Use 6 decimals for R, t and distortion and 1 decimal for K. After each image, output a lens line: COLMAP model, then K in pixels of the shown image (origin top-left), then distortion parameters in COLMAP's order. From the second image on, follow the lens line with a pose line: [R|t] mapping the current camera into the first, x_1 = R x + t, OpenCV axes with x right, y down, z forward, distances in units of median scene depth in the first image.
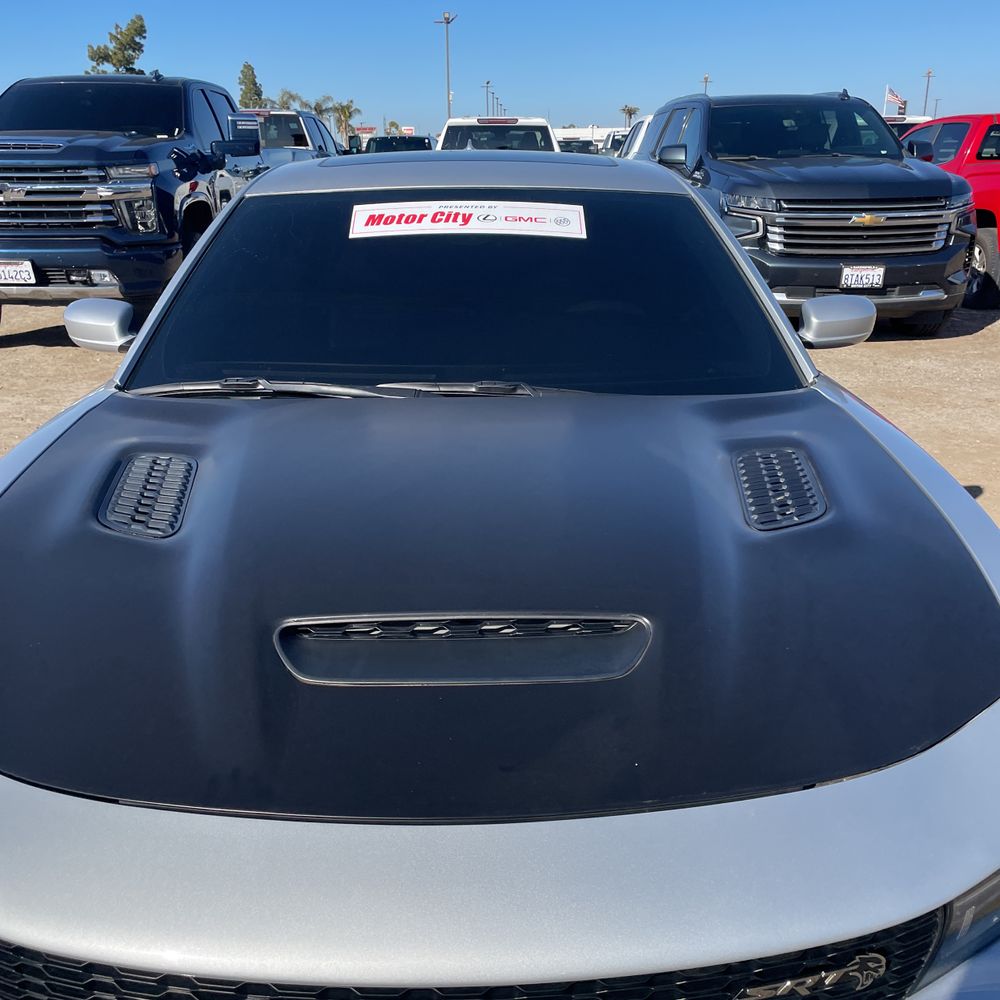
lens RADIAL K [[1020.4, 0, 495.7], [0, 1020.4, 501.2], [0, 0, 1]] dist [0.033420, 0.000000]
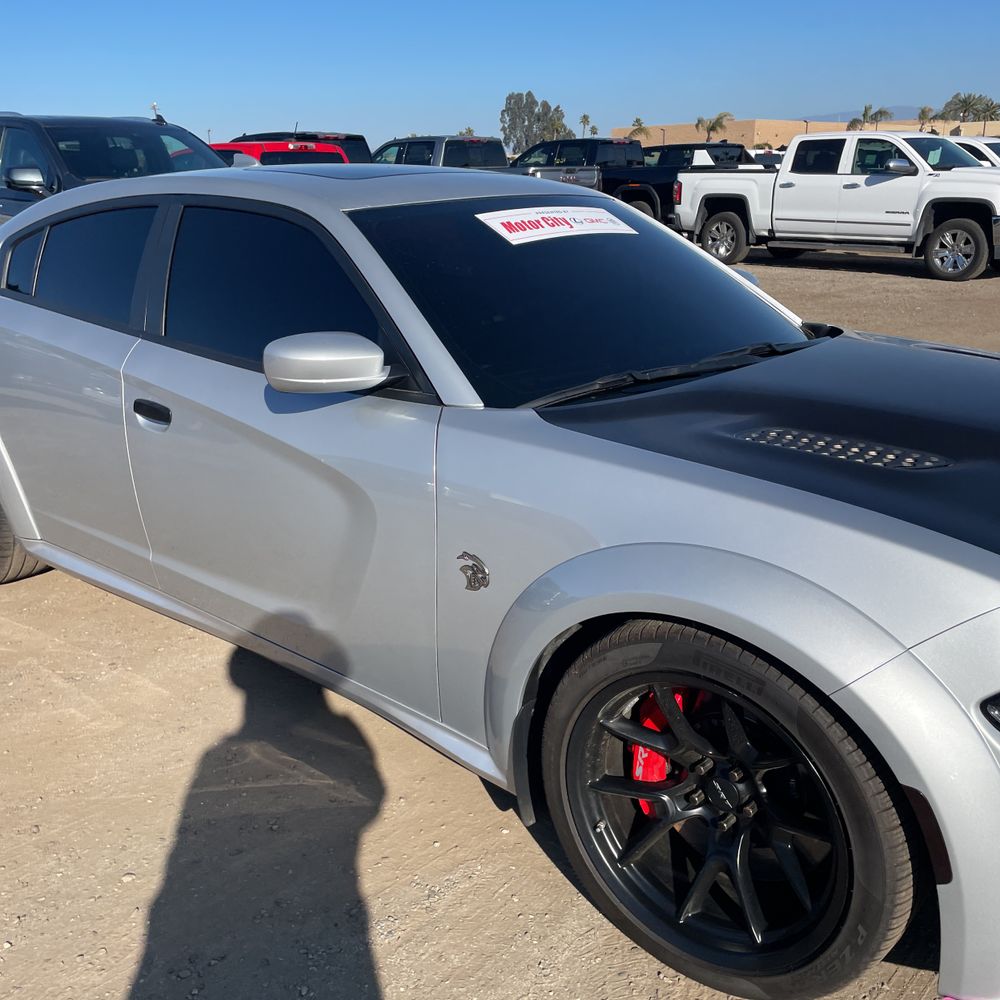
lens RADIAL K [[1020.4, 0, 492.9], [0, 1020.4, 506.9], [0, 0, 1]] dist [0.033420, 0.000000]
pose [[0.660925, -0.232289, 0.713597, -0.352028], [0.246475, 0.965330, 0.085951, -0.034890], [-0.708822, 0.119077, 0.695264, 0.120105]]
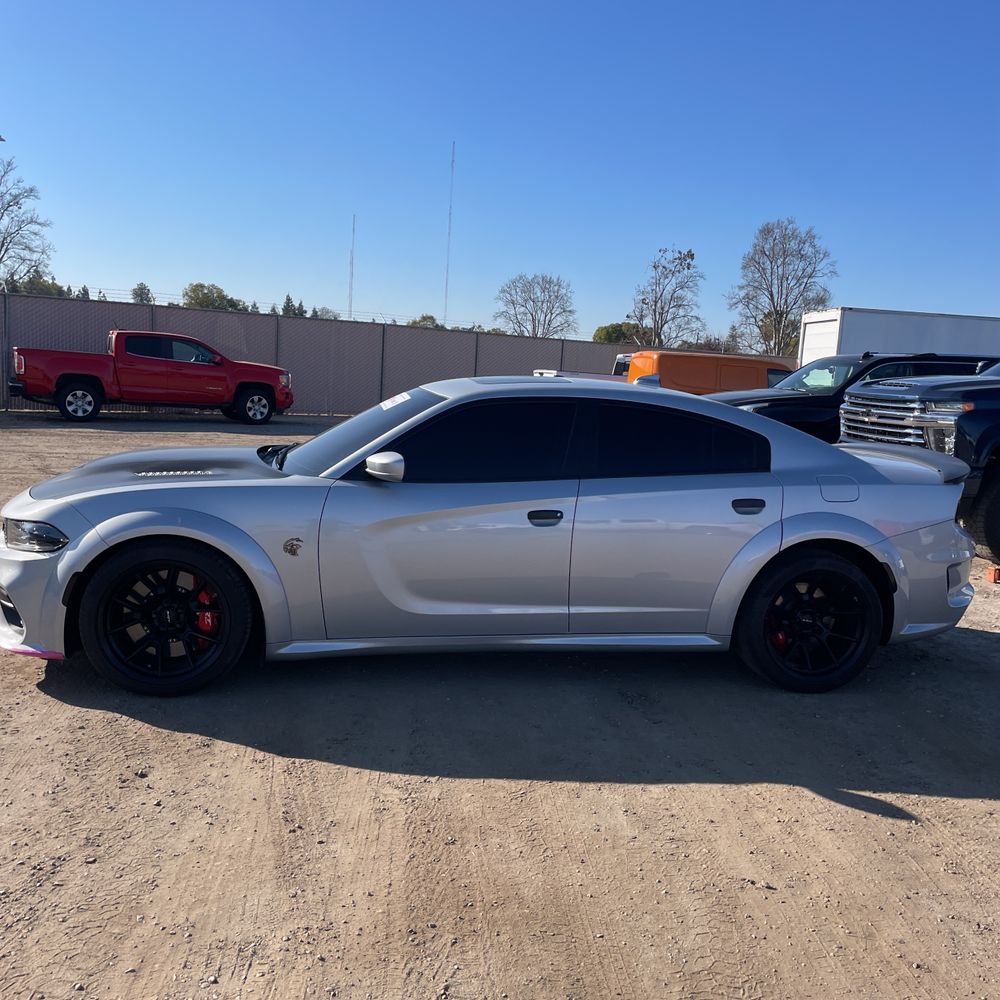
lens RADIAL K [[1020.4, 0, 500.3], [0, 1020.4, 503.8], [0, 0, 1]] dist [0.033420, 0.000000]
pose [[0.138827, 0.148368, -0.979139, 0.777145], [-0.368116, 0.925600, 0.088062, -0.124155], [0.919357, 0.348212, 0.183115, 0.323903]]
